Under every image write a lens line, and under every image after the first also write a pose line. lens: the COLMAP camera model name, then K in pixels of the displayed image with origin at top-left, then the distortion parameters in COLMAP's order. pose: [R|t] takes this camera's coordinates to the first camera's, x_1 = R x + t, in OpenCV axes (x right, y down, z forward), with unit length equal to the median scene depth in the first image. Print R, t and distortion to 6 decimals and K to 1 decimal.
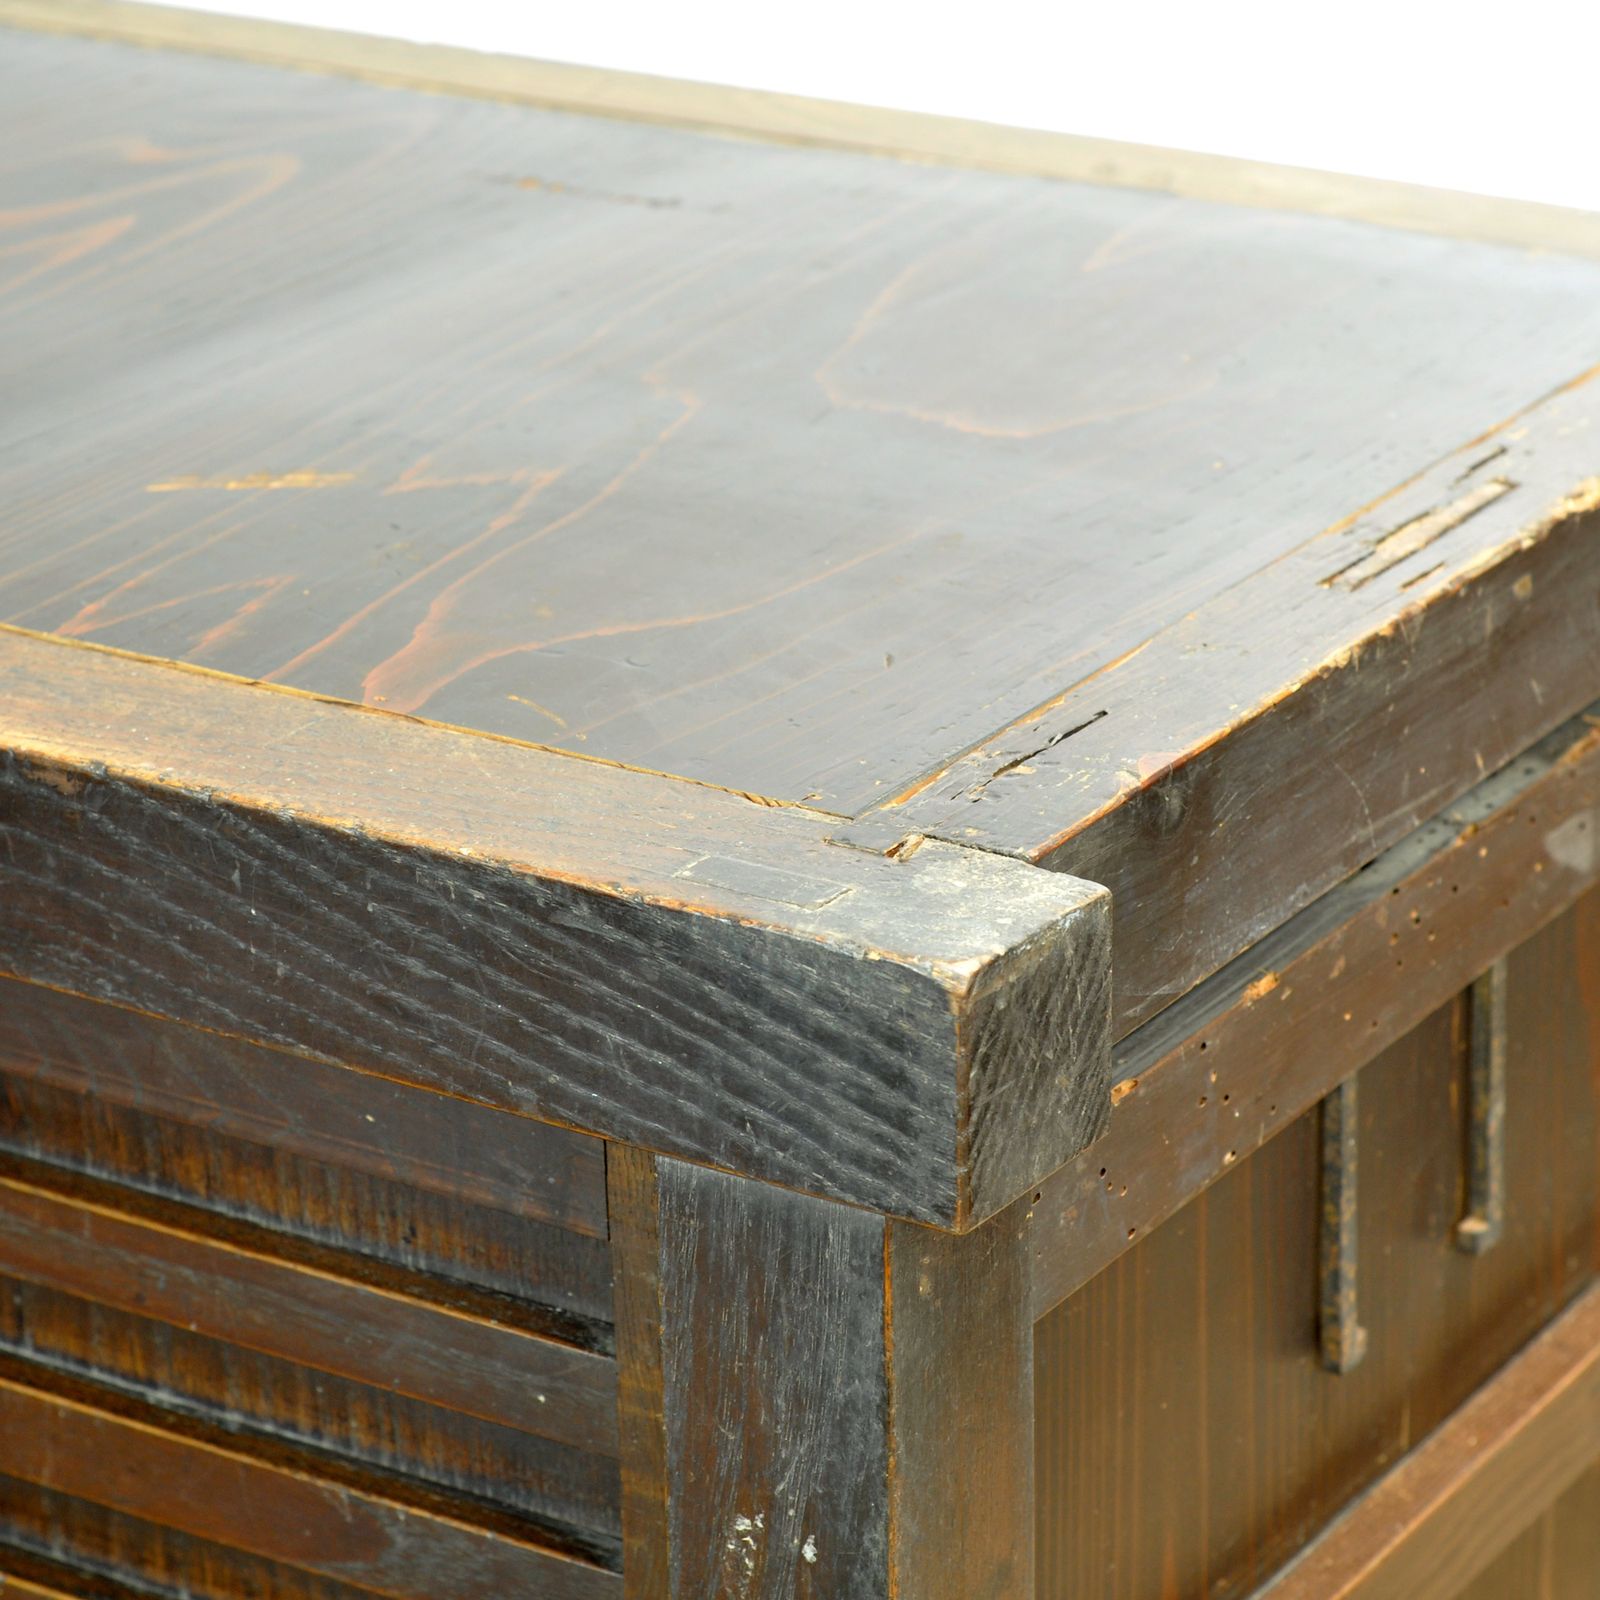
lens RADIAL K [[5432.0, 0, 800.0], [0, 5432.0, 800.0], [0, 0, 1]] dist [-0.079299, 0.325937]
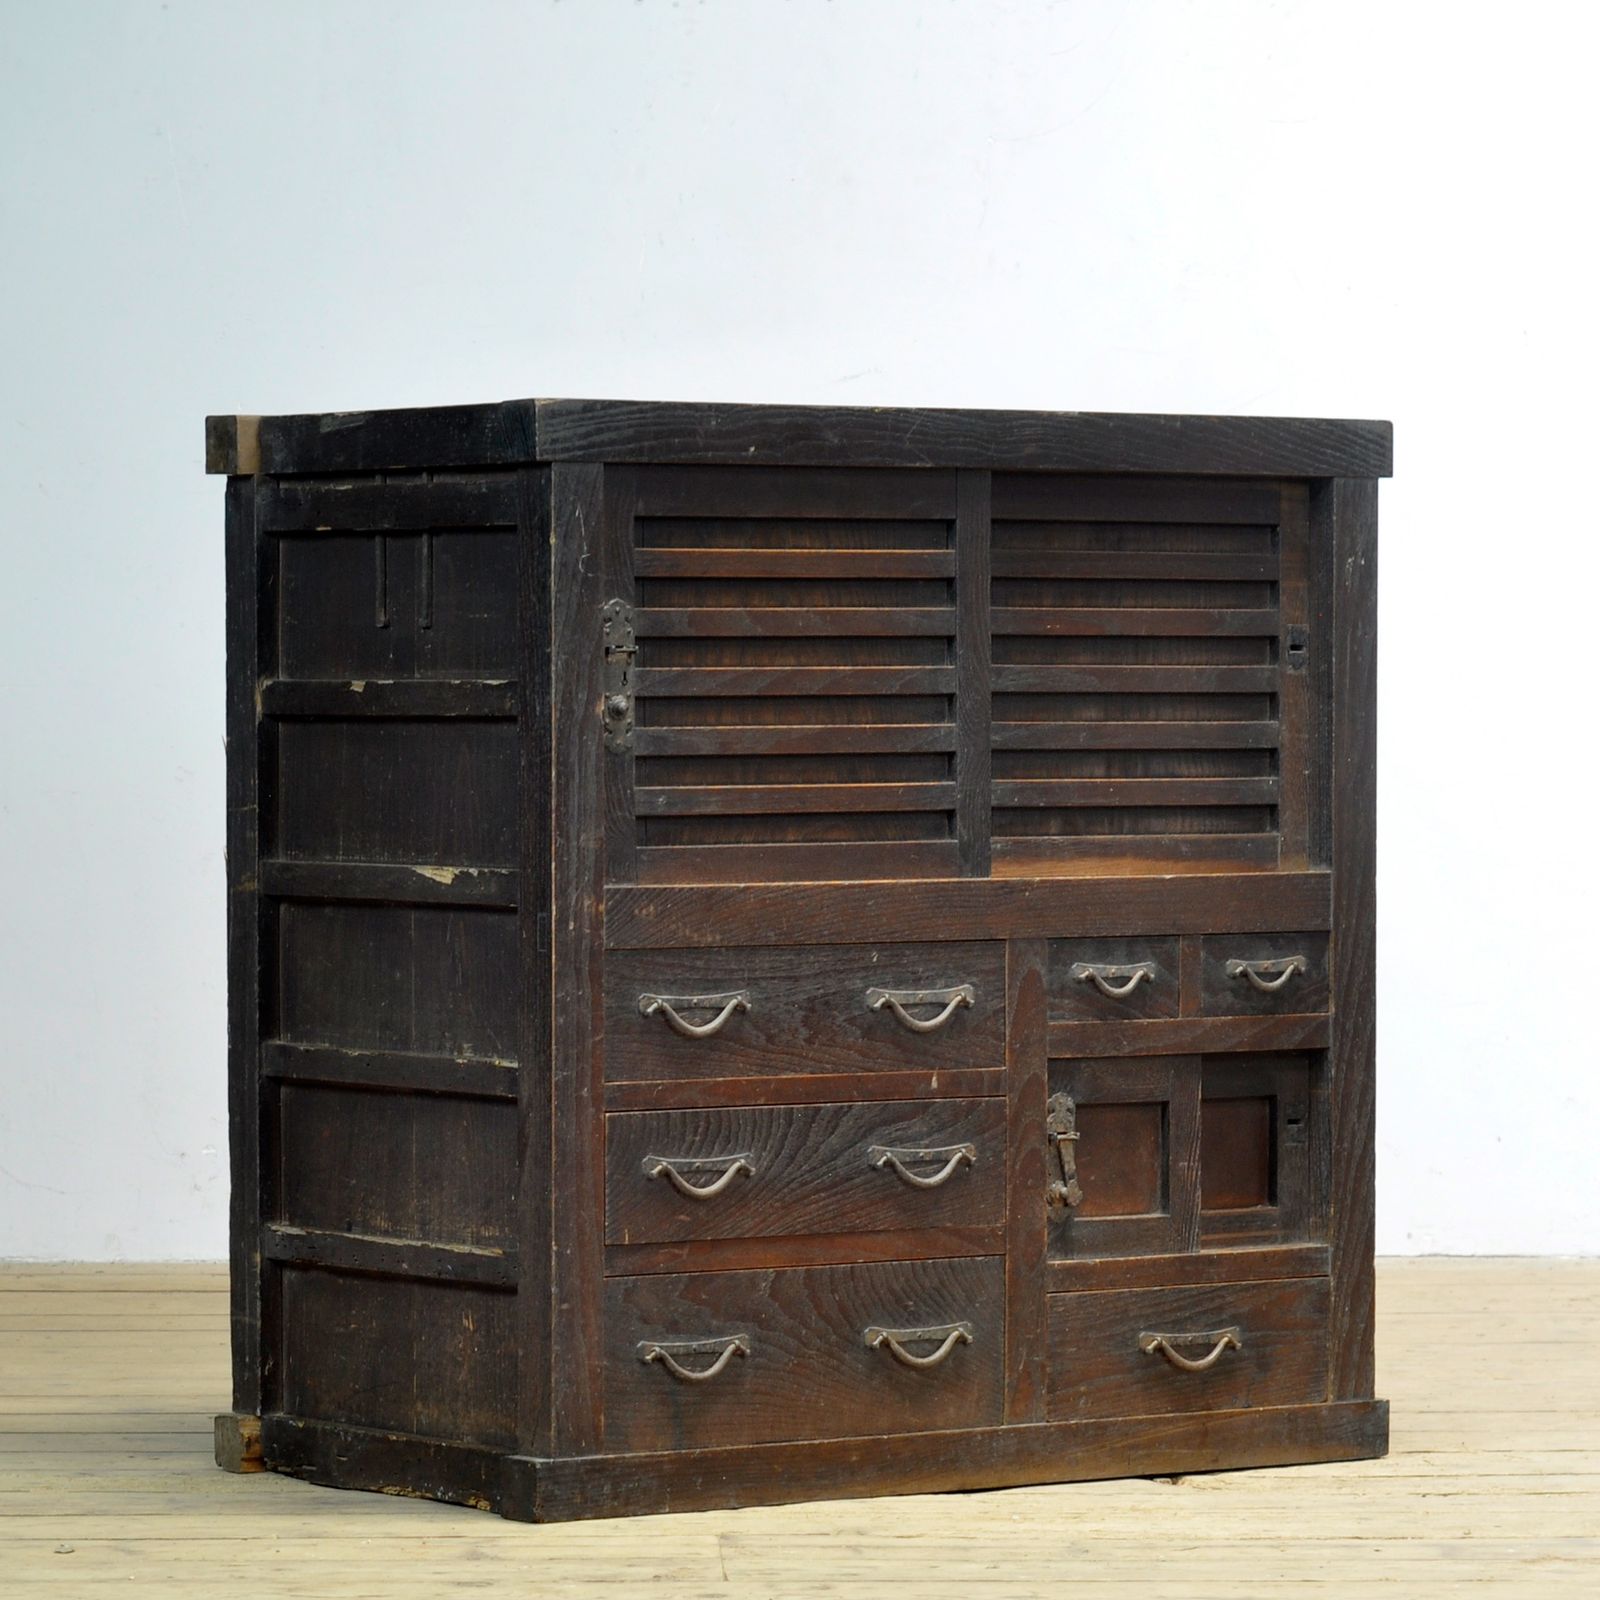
lens RADIAL K [[7724.2, 0, 800.0], [0, 7724.2, 800.0], [0, 0, 1]] dist [-0.261816, 3.514908]
pose [[0.338525, 0.005939, 0.940939, -6.012198], [0.338844, 0.932124, -0.127790, 0.949964], [-0.877830, 0.362091, 0.313535, -0.554070]]
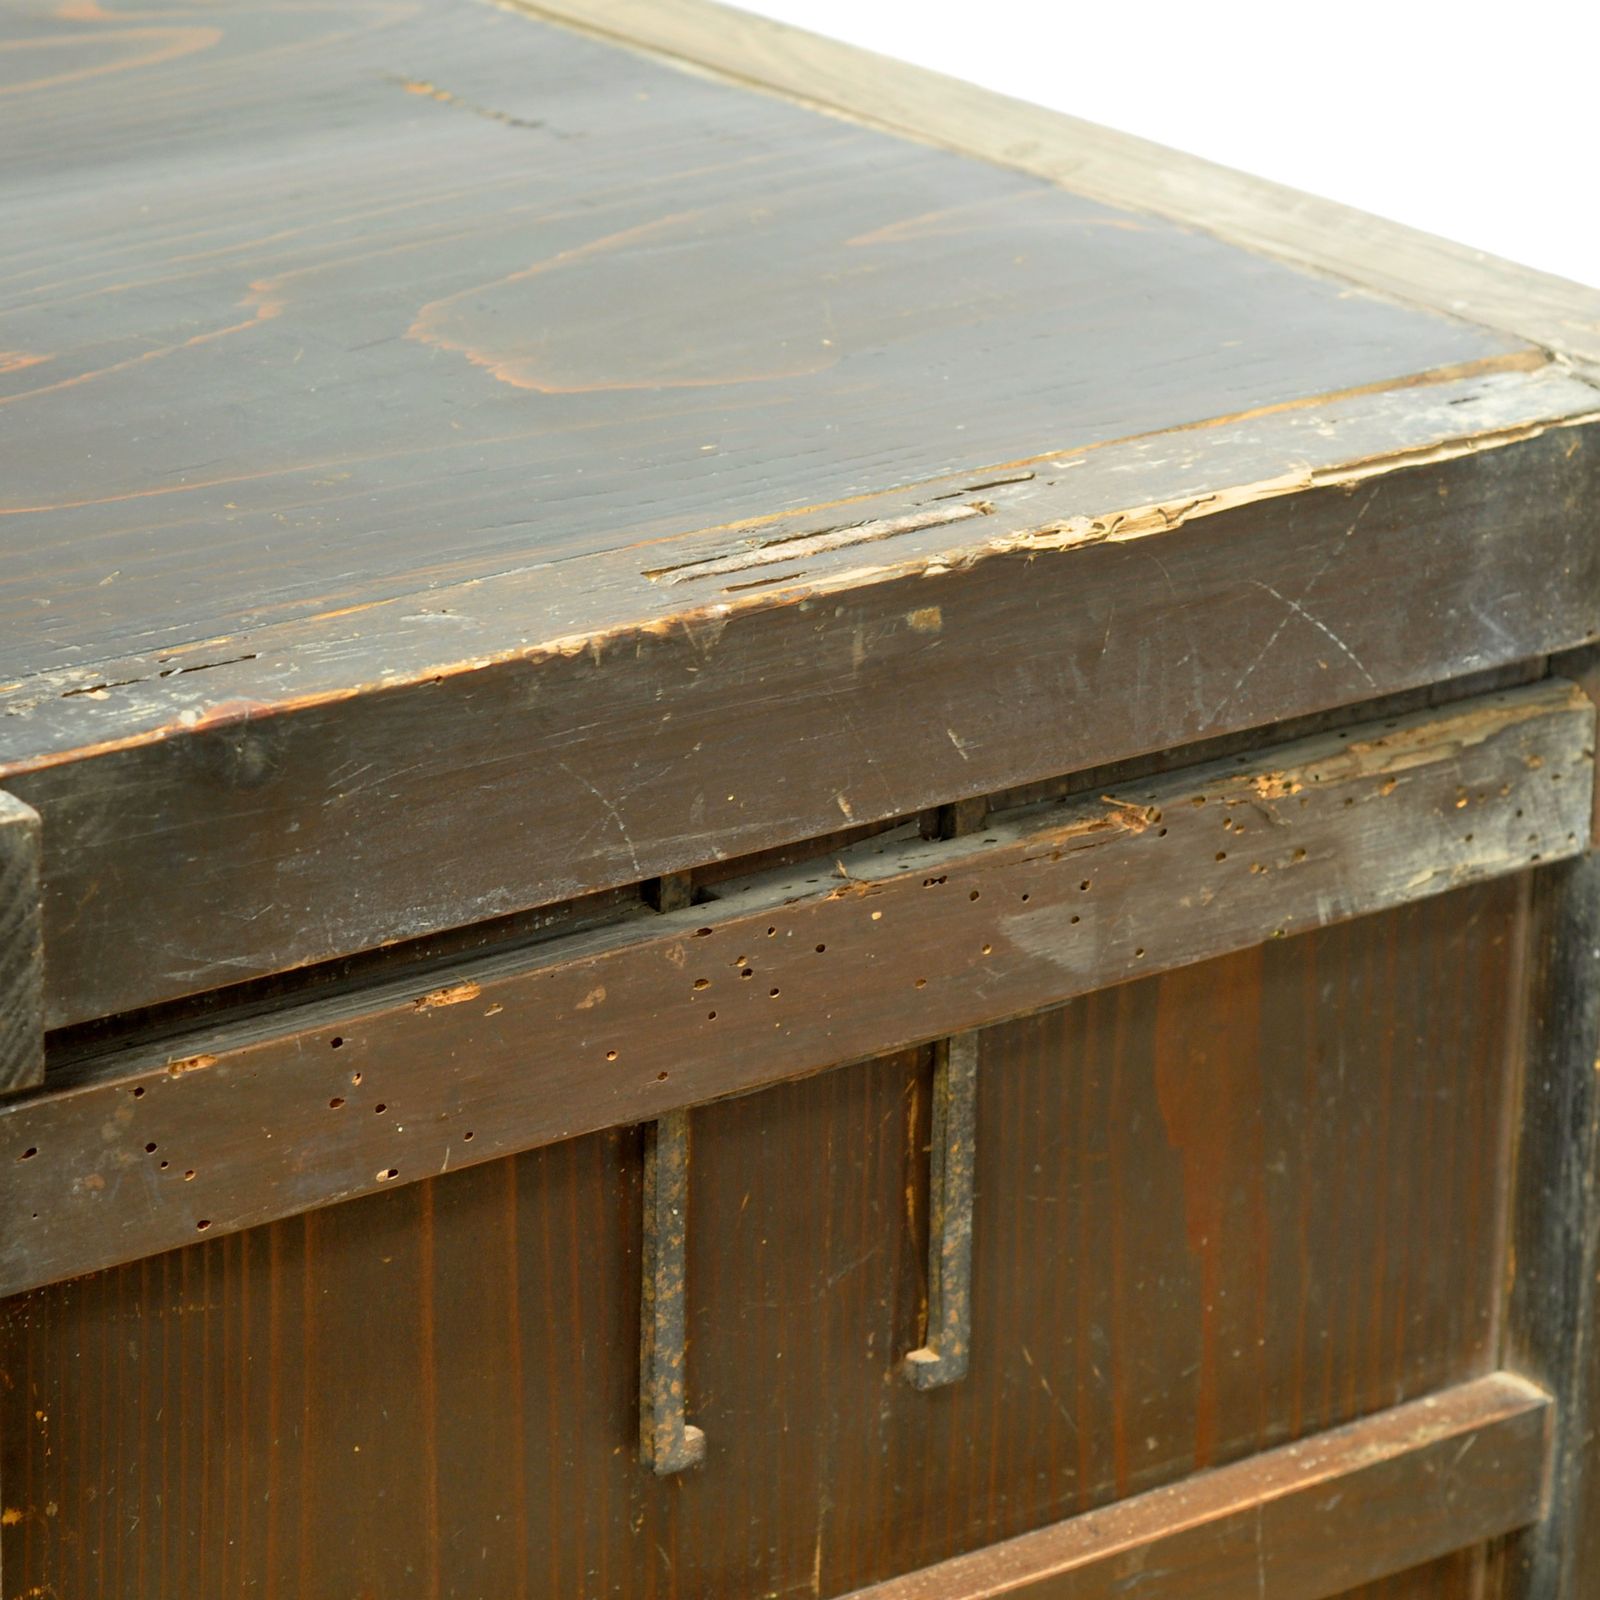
lens RADIAL K [[6659.8, 0, 799.4], [0, 6659.8, 683.9], [0, 0, 1]] dist [-0.174190, 2.641650]
pose [[0.941638, 0.148773, -0.301969, 0.472511], [-0.162887, 0.986400, -0.021960, -0.001842], [0.294595, 0.069865, 0.953065, -0.042656]]
